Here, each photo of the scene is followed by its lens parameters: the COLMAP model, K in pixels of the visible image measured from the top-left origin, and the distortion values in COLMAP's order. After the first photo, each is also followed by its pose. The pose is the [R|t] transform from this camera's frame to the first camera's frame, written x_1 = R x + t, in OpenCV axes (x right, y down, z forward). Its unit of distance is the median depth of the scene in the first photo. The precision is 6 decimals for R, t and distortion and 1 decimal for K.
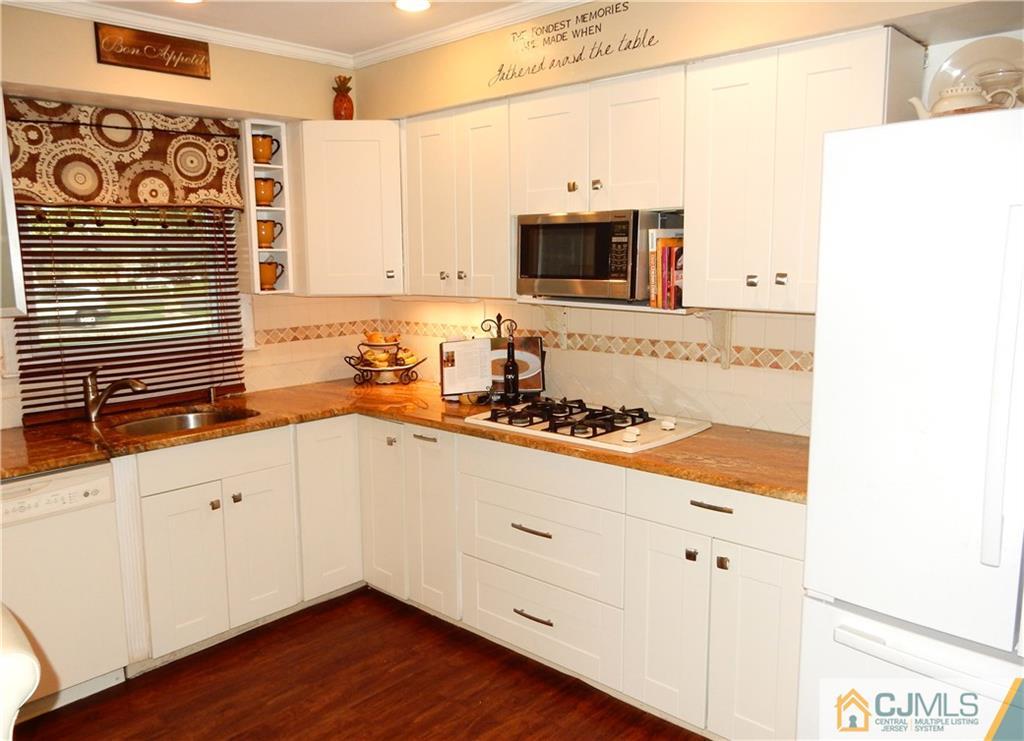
lens RADIAL K [[780.9, 0, 513.9], [0, 780.9, 369.6], [0, 0, 1]] dist [-0.007784, -0.001400]
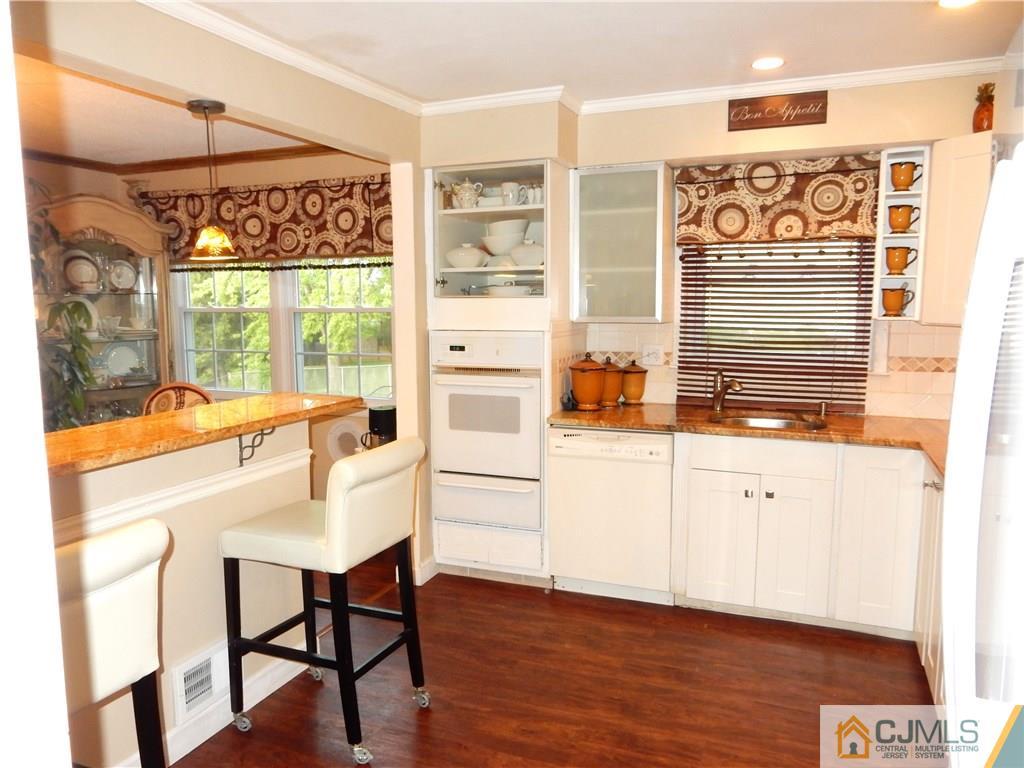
lens RADIAL K [[772.9, 0, 507.1], [0, 772.9, 388.3], [0, 0, 1]] dist [-0.012094, 0.007648]
pose [[0.329448, 0.127860, -0.935476, 0.535214], [-0.142171, 0.986209, 0.084725, -0.028102], [0.933408, 0.105085, 0.343083, 0.238257]]
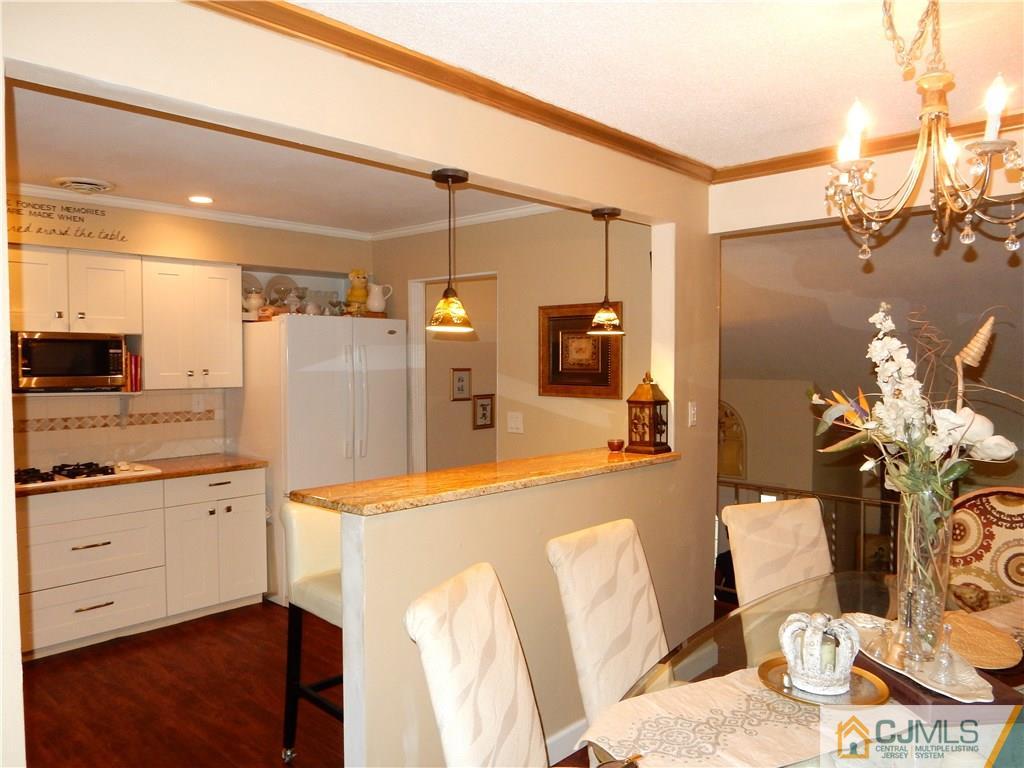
lens RADIAL K [[772.9, 0, 513.2], [0, 772.9, 384.5], [0, 0, 1]] dist [-0.012094, 0.007648]
pose [[0.006089, -0.023298, 0.999710, -1.286236], [0.148145, 0.988718, 0.022139, -0.007397], [-0.988947, 0.147968, 0.009472, 0.141734]]
